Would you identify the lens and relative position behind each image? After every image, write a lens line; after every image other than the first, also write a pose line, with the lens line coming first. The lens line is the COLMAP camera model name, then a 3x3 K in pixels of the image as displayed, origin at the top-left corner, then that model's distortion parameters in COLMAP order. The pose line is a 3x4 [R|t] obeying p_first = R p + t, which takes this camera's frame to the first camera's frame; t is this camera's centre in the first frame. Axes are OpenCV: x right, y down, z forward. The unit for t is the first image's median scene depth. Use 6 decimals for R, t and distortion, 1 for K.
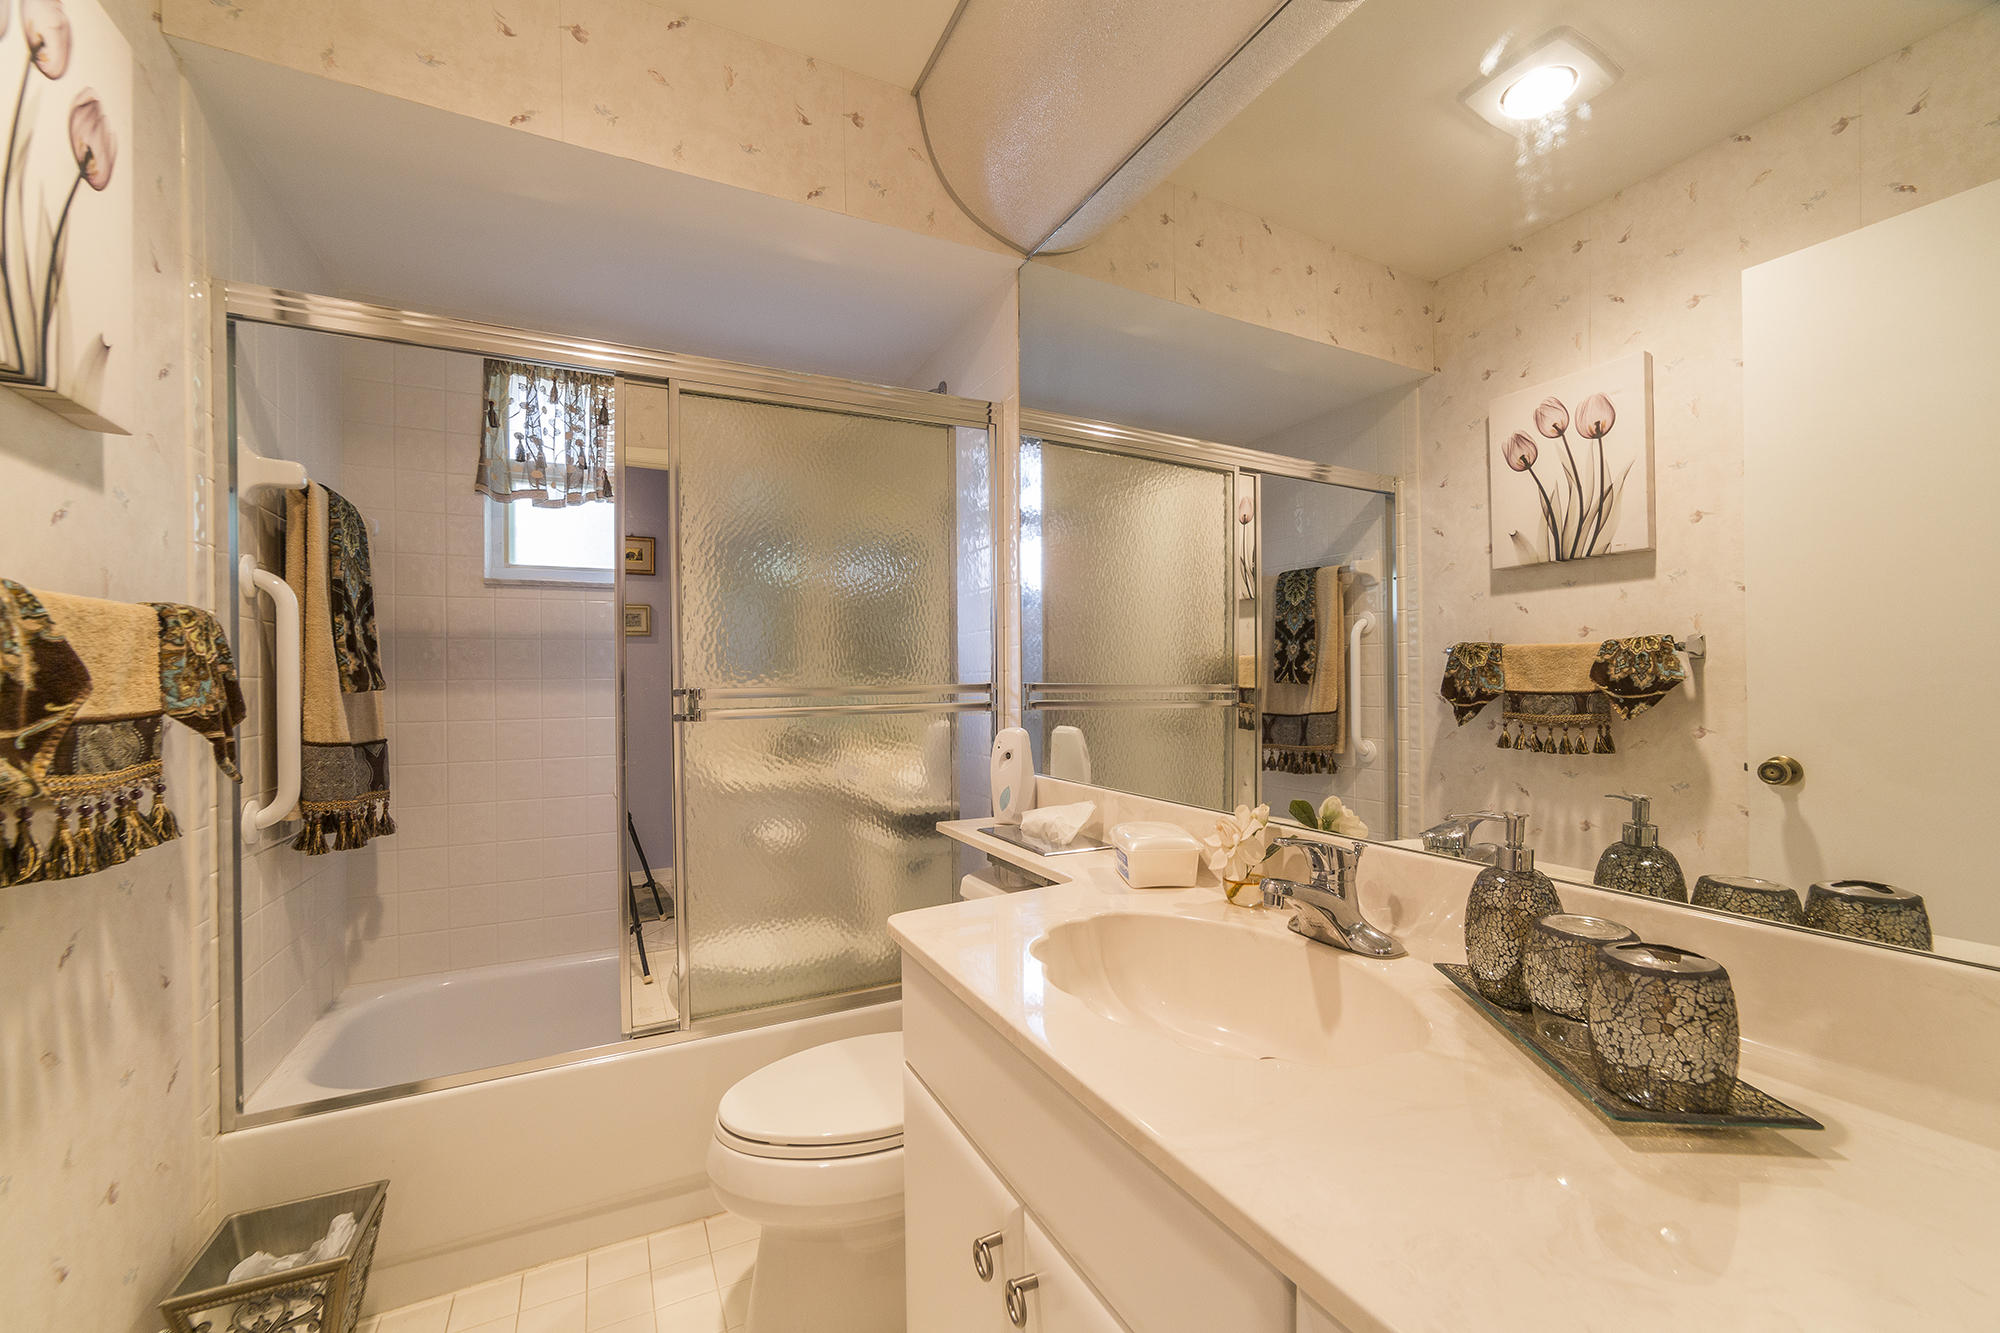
lens RADIAL K [[799.9, 0, 1011.8], [0, 799.9, 685.7], [0, 0, 1]] dist [-0.035970, 0.020977]
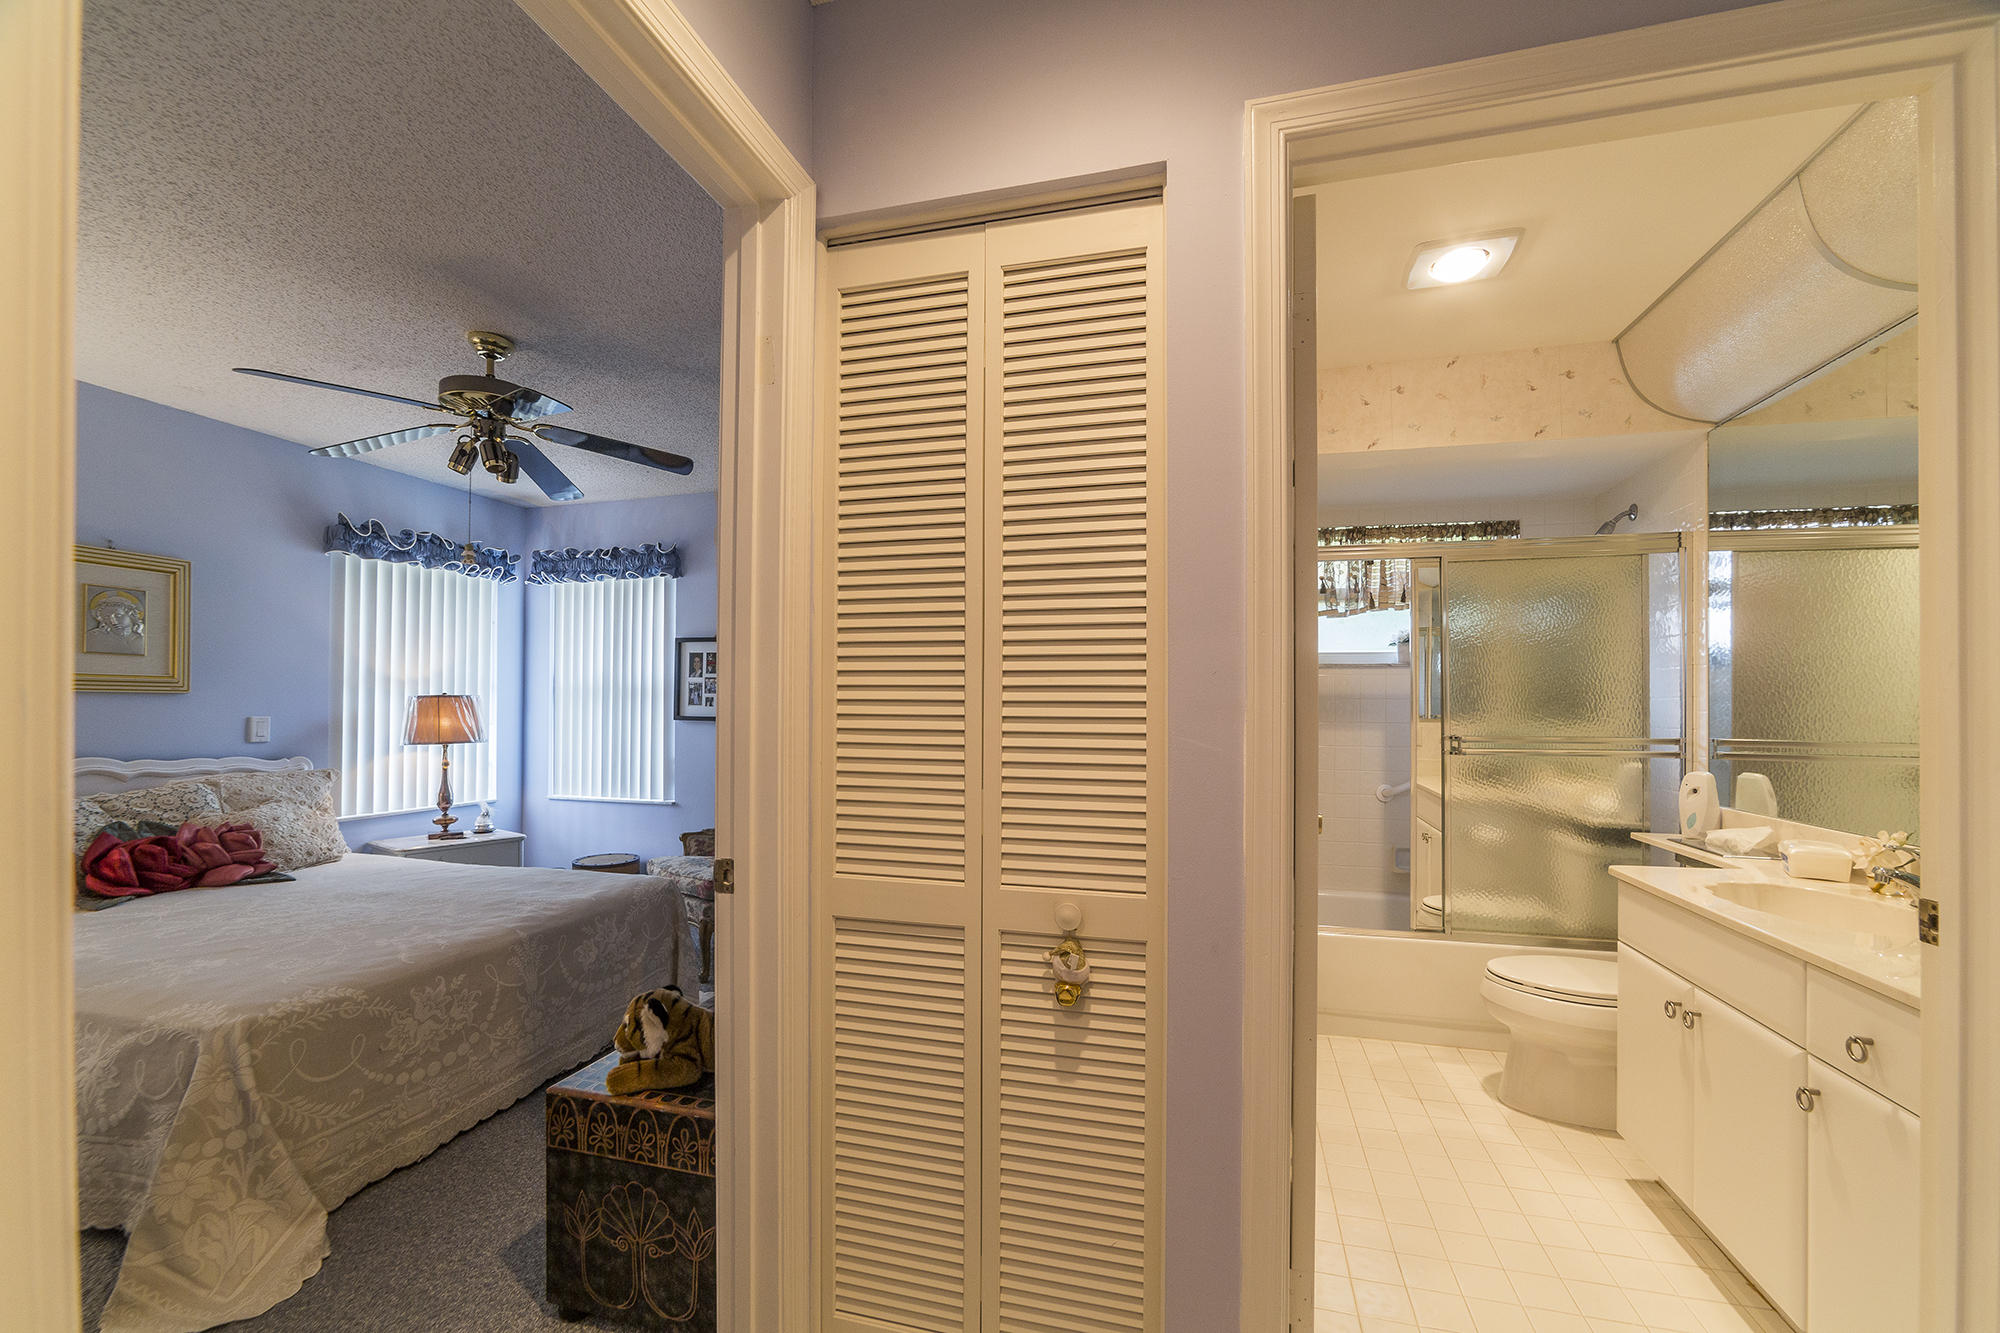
lens RADIAL K [[799.9, 0, 1011.8], [0, 799.9, 685.7], [0, 0, 1]] dist [-0.035970, 0.020977]
pose [[0.741755, 0.003515, -0.670661, 0.030676], [-0.020394, 0.999642, -0.017317, -0.047084], [0.670361, 0.026522, 0.741561, -0.796903]]
